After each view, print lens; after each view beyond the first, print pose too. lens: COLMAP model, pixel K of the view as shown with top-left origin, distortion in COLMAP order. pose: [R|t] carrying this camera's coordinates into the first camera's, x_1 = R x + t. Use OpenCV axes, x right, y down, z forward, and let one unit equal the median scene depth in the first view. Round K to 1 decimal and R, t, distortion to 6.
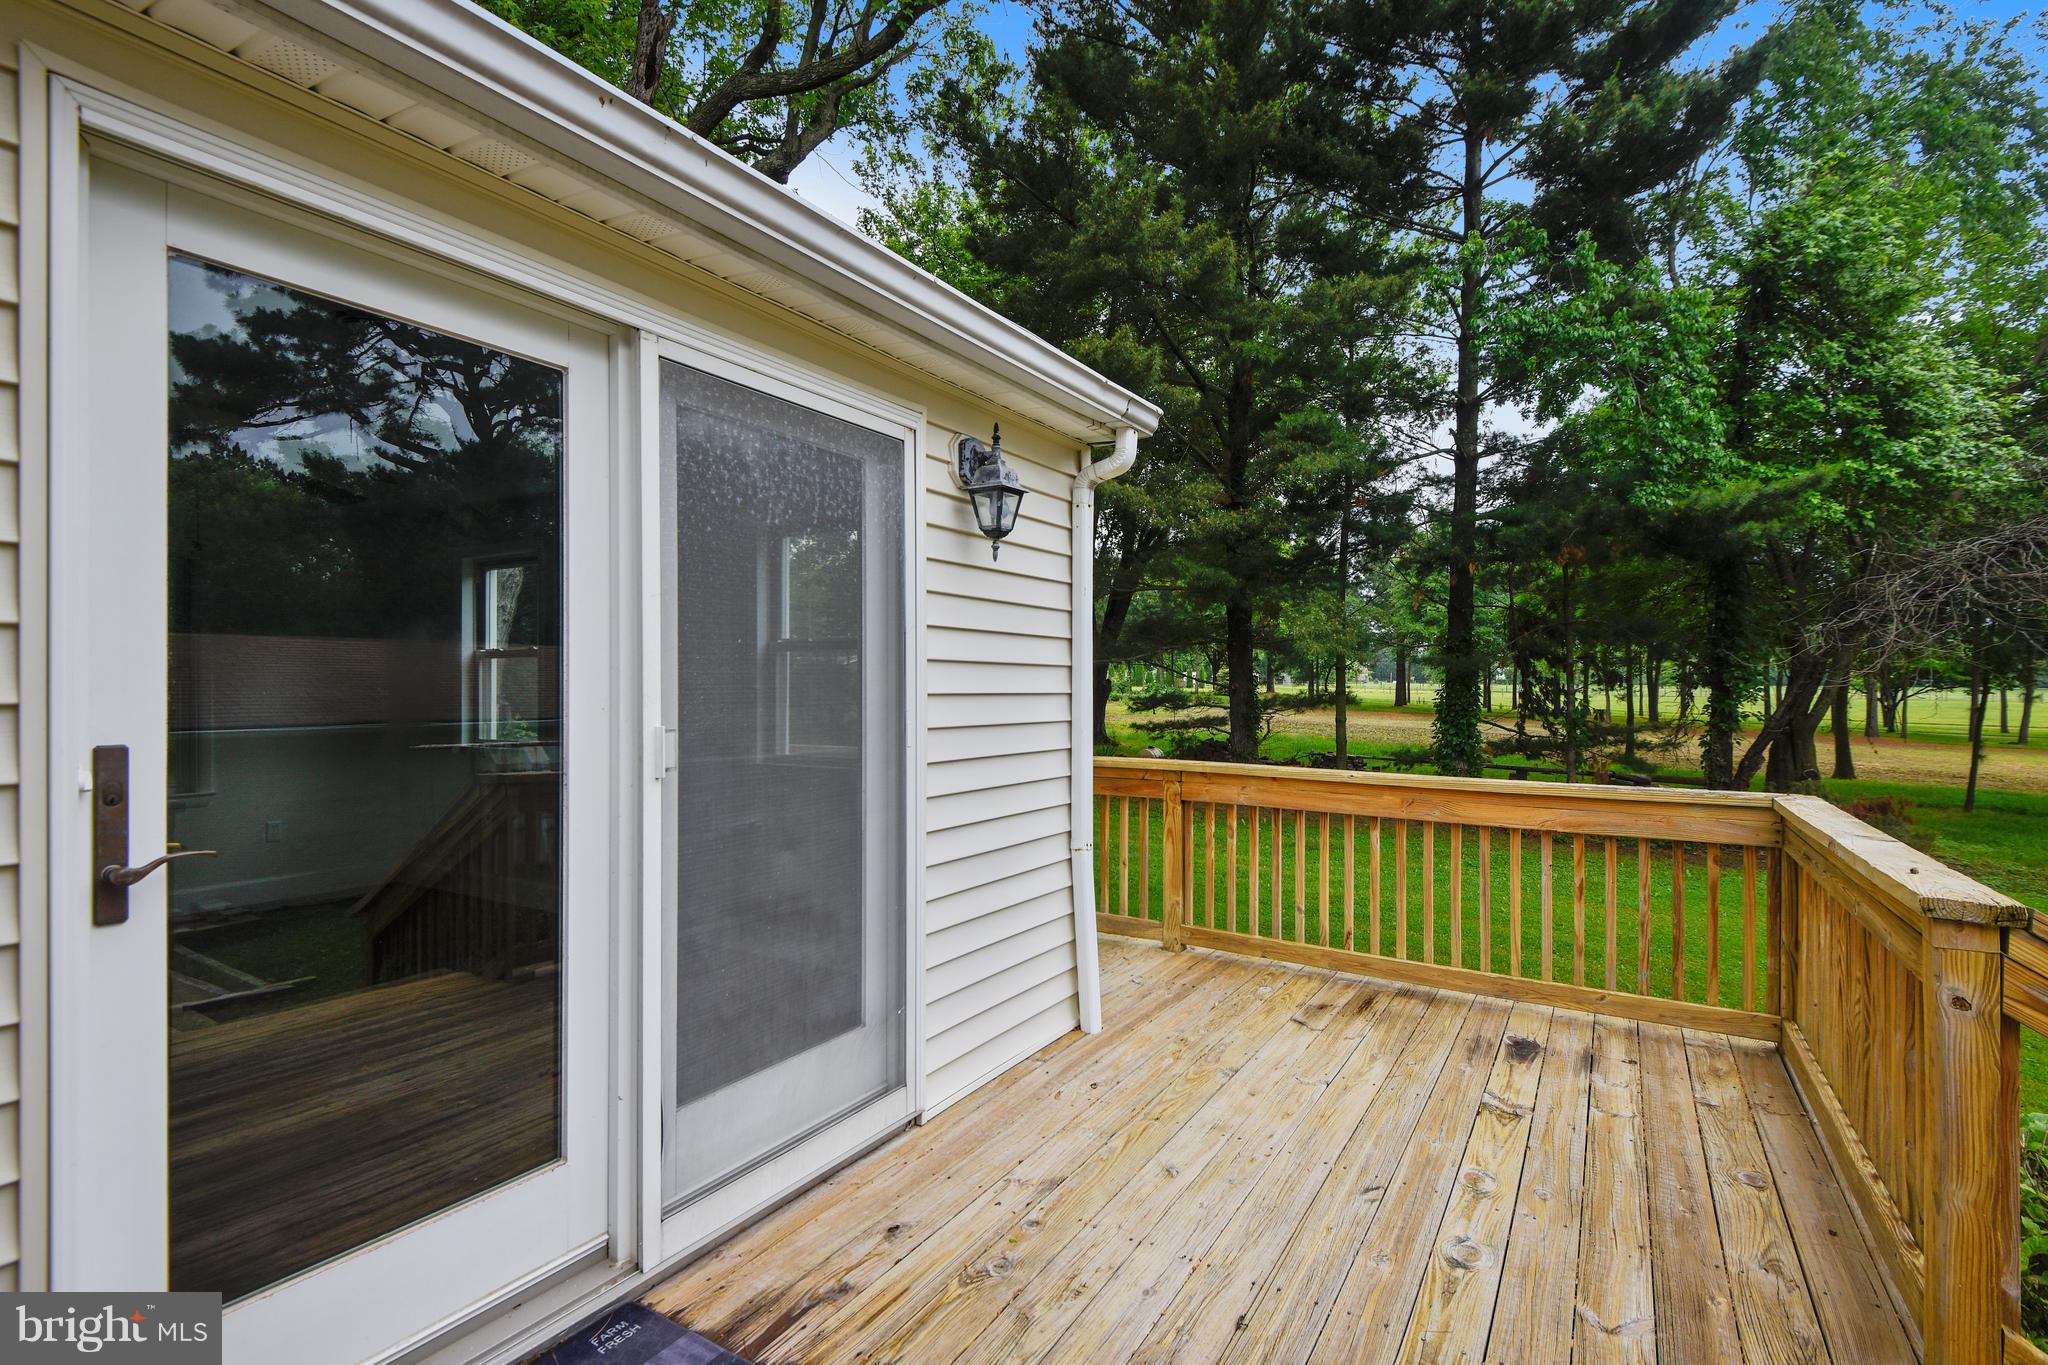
lens RADIAL K [[947.1, 0, 1024.0], [0, 947.1, 682.5], [0, 0, 1]] dist [0.000301, -0.000570]
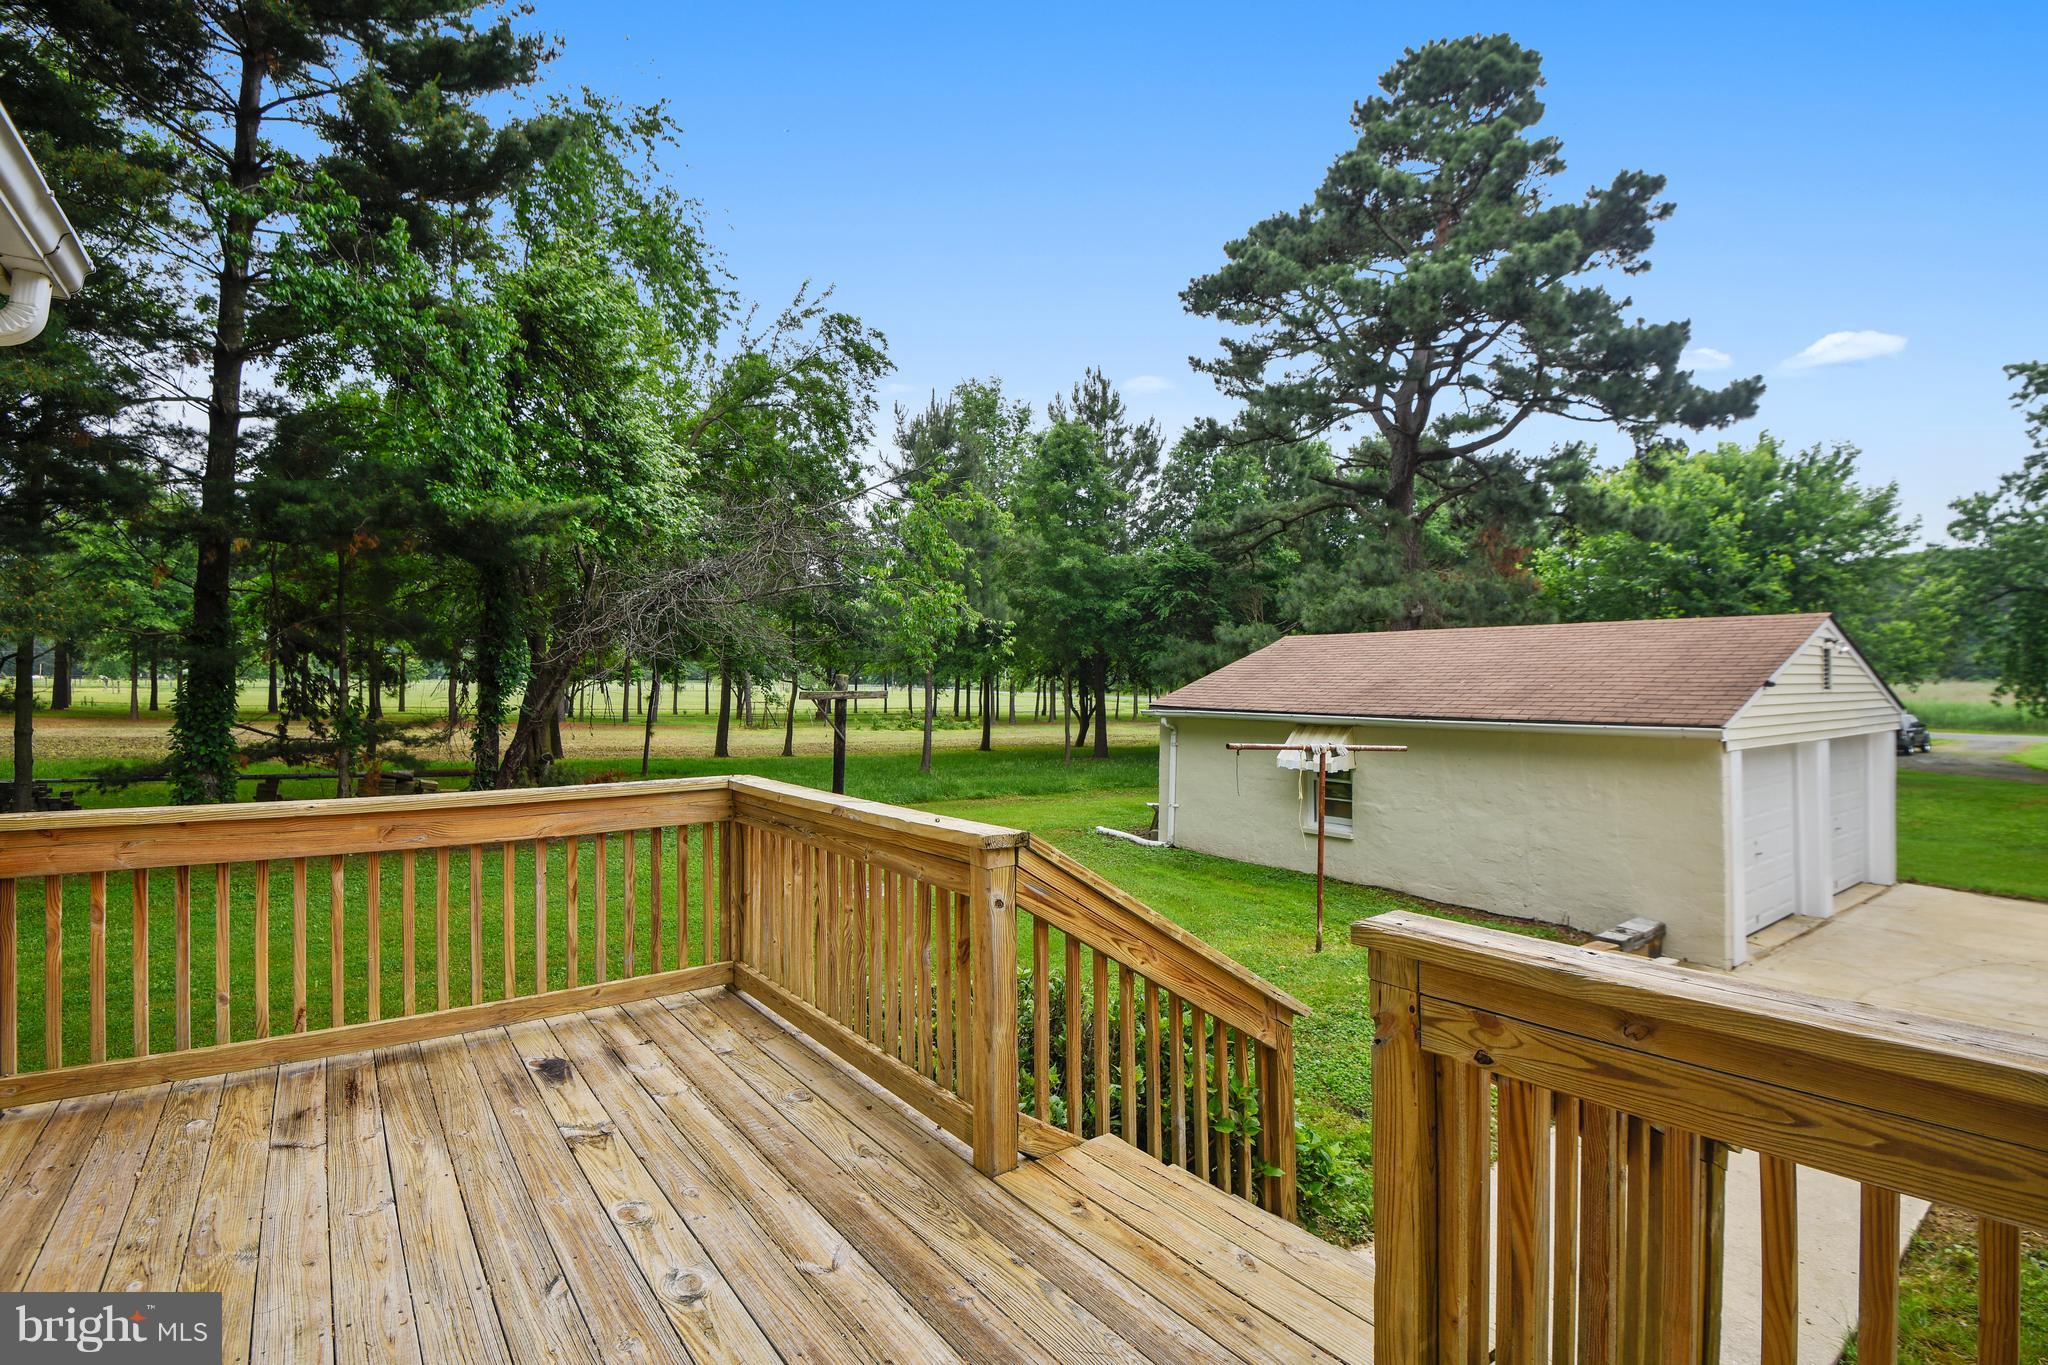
lens RADIAL K [[954.7, 0, 1023.6], [0, 954.7, 637.4], [0, 0, 1]] dist [-0.043666, 0.000355]
pose [[0.357504, 0.032976, 0.933329, -0.150817], [0.006065, 0.999273, -0.037629, -0.008329], [-0.933892, 0.019113, 0.357044, 0.157988]]
